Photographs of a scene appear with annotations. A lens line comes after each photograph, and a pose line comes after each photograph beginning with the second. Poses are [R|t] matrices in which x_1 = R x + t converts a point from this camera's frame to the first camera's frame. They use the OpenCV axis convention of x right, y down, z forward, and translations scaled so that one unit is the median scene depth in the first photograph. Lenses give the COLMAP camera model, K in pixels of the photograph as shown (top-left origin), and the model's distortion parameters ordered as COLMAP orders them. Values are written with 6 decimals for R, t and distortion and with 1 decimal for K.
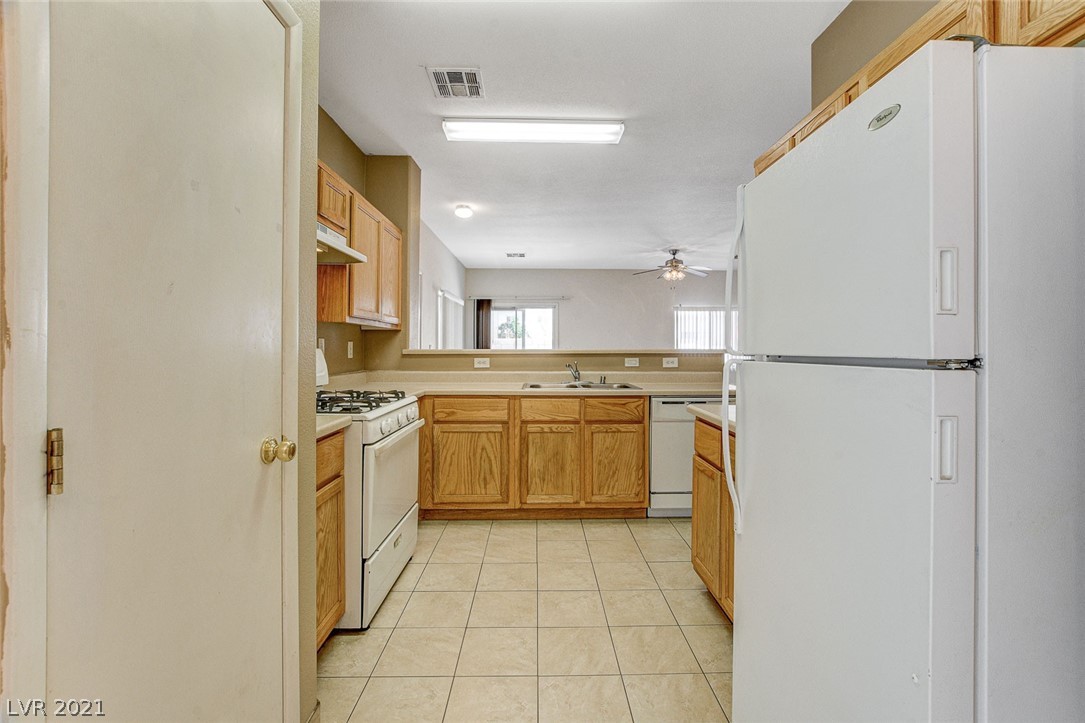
lens RADIAL K [[475.6, 0, 546.4], [0, 475.6, 347.6], [0, 0, 1]] dist [-0.024344, 0.000130]
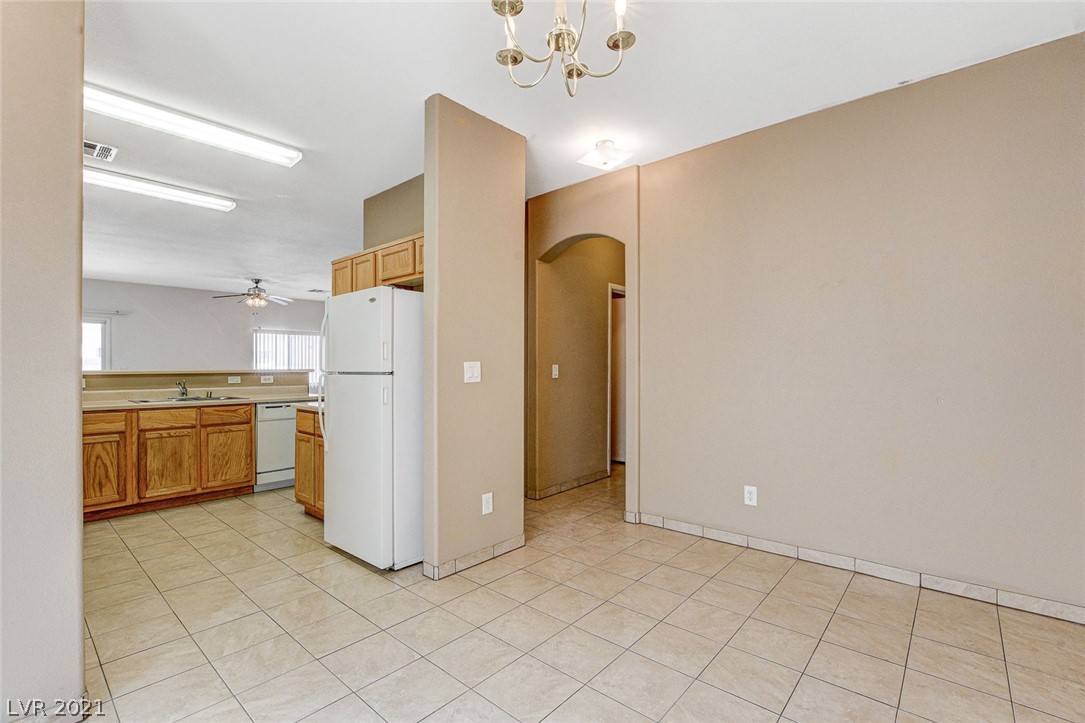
lens RADIAL K [[485.5, 0, 543.3], [0, 485.5, 367.1], [0, 0, 1]] dist [-0.020374, -0.000212]
pose [[0.672267, -0.003178, 0.740302, -0.259585], [0.002730, 0.999995, 0.001814, -0.004039], [-0.740304, 0.000801, 0.672272, -0.568478]]
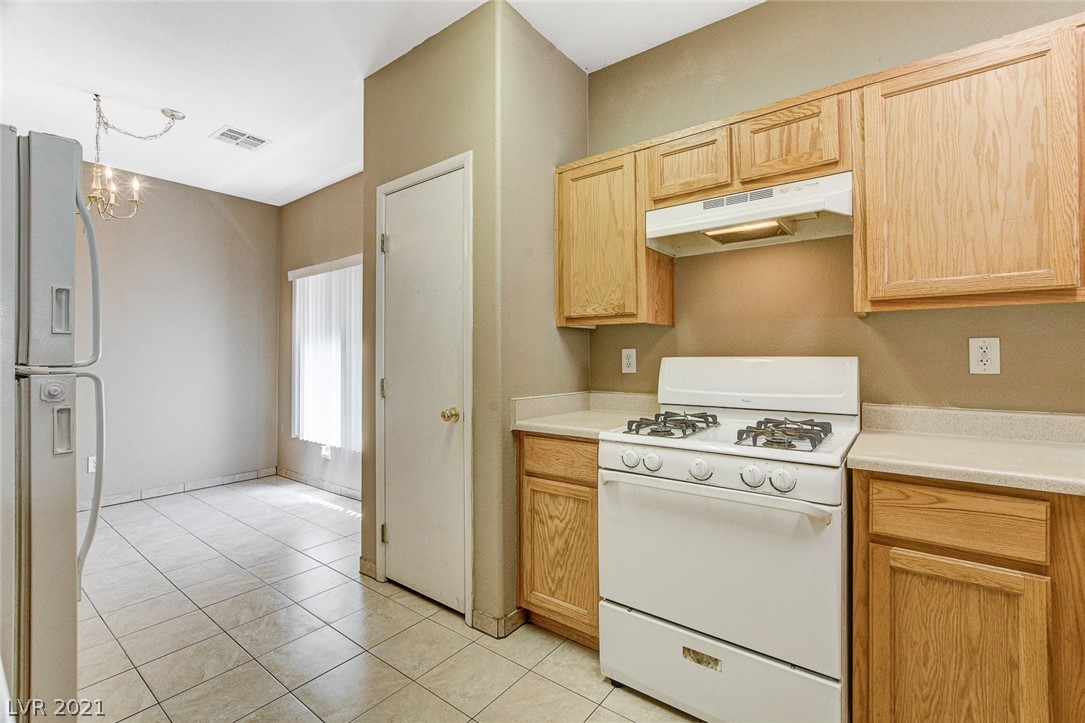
lens RADIAL K [[472.0, 0, 541.6], [0, 472.0, 354.6], [0, 0, 1]] dist [-0.000706, -0.000017]
pose [[-0.622144, -0.006637, -0.782874, 0.233678], [0.002919, 0.999937, -0.010797, 0.002509], [0.782897, -0.009003, -0.622086, 0.893384]]
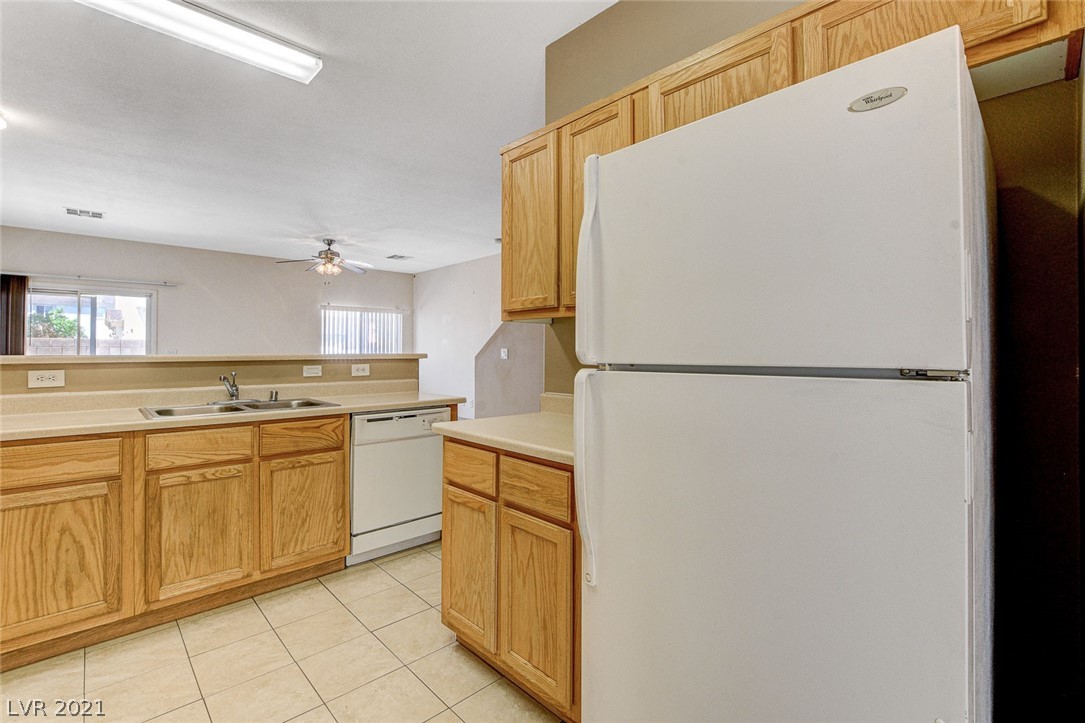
lens RADIAL K [[484.8, 0, 538.3], [0, 484.8, 346.7], [0, 0, 1]] dist [-0.022832, 0.001162]
pose [[0.740842, 0.006517, 0.671648, -0.093269], [-0.000528, 0.999958, -0.009120, -0.002701], [-0.671679, 0.006402, 0.740815, 0.193519]]
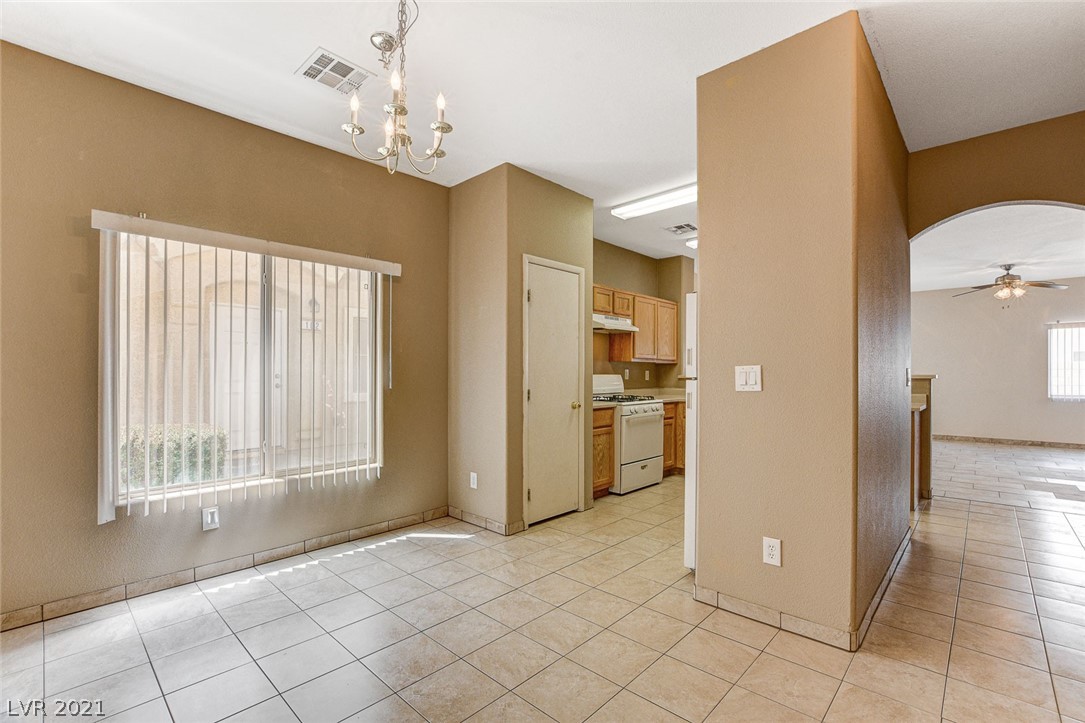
lens RADIAL K [[482.2, 0, 546.7], [0, 482.2, 372.4], [0, 0, 1]] dist [-0.007753, 0.000561]
pose [[0.720093, -0.004438, -0.693863, 0.617805], [0.002474, 0.999990, -0.003828, -0.000789], [0.693873, 0.001040, 0.720097, -0.600718]]
